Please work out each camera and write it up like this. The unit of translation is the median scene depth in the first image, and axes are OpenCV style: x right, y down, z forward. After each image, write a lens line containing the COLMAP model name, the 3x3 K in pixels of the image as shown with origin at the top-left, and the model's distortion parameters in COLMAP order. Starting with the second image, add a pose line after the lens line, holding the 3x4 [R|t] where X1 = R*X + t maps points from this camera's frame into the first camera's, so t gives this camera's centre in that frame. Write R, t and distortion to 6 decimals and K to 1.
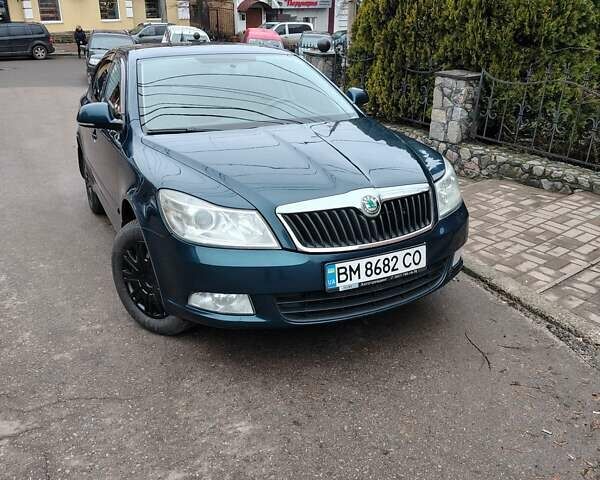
lens RADIAL K [[547.1, 0, 300.0], [0, 547.1, 240.0], [0, 0, 1]] dist [0.050580, -0.081961]
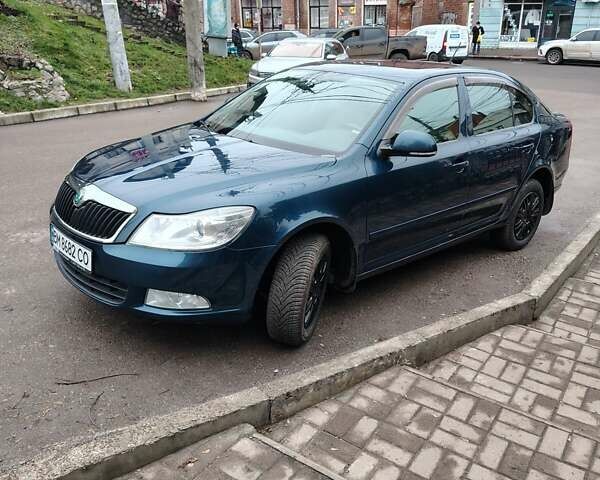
lens RADIAL K [[539.9, 0, 300.0], [0, 539.9, 240.0], [0, 0, 1]] dist [0.033557, -0.011262]
pose [[0.289625, 0.365365, -0.884662, 1.323866], [-0.371925, 0.894602, 0.247708, -0.442292], [0.881924, 0.257285, 0.394987, 0.970321]]
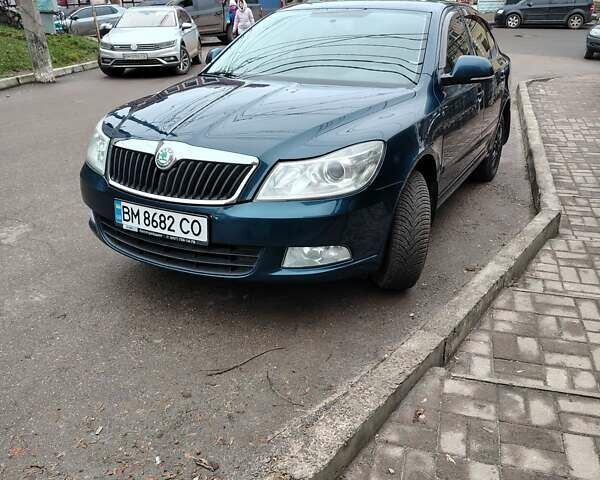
lens RADIAL K [[547.1, 0, 300.0], [0, 547.1, 240.0], [0, 0, 1]] dist [0.050580, -0.081961]
pose [[0.587395, 0.322232, -0.742384, 1.036904], [-0.287088, 0.940624, 0.181125, -0.170516], [0.756669, 0.106738, 0.645027, 0.558191]]
